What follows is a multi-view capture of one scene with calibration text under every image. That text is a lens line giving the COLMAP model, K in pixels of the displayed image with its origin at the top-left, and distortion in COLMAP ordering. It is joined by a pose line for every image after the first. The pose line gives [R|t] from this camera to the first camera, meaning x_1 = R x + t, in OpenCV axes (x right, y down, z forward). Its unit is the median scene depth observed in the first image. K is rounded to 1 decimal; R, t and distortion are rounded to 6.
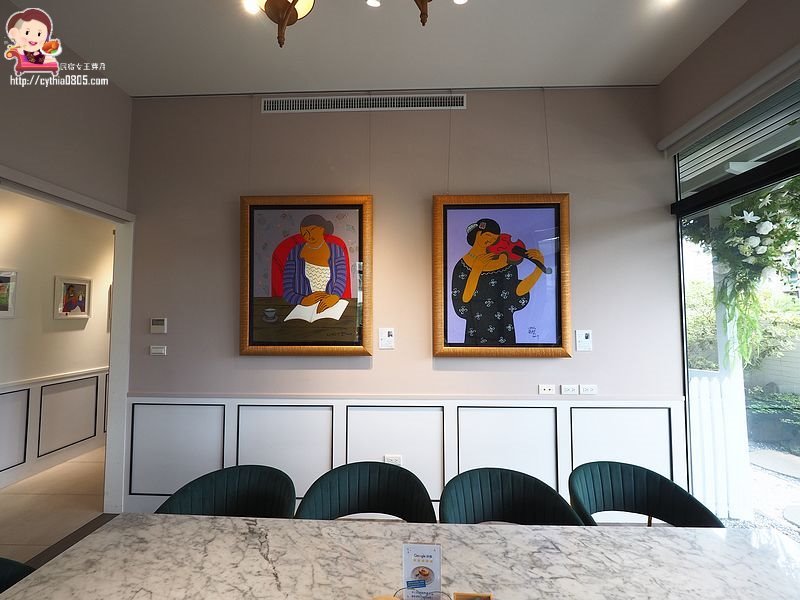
lens RADIAL K [[348.4, 0, 400.0], [0, 348.4, 300.0], [0, 0, 1]] dist [0.002110, 0.000176]
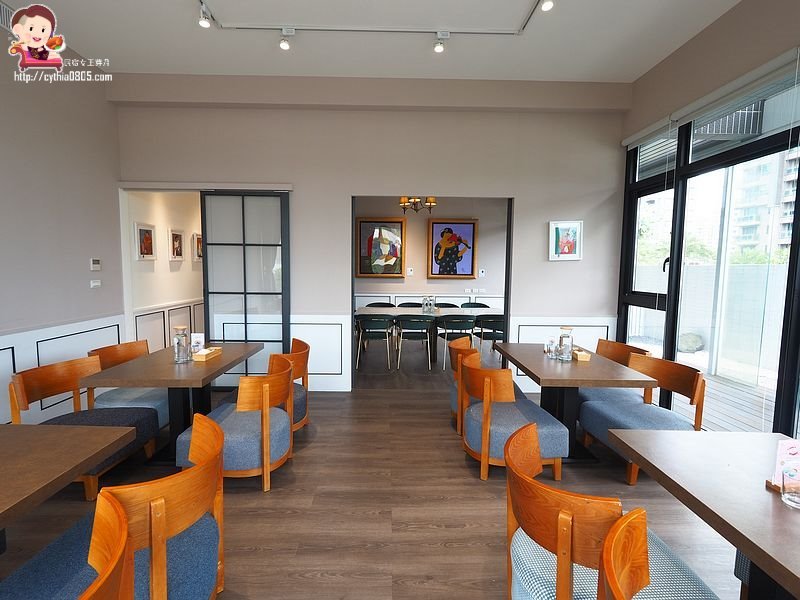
lens RADIAL K [[366.0, 0, 400.0], [0, 366.0, 300.0], [0, 0, 1]] dist [0.000078, 0.000004]
pose [[0.998529, 0.005642, 0.053935, -0.273645], [-0.013841, 0.988149, 0.152872, -0.109420], [-0.052433, -0.153394, 0.986773, -1.869329]]
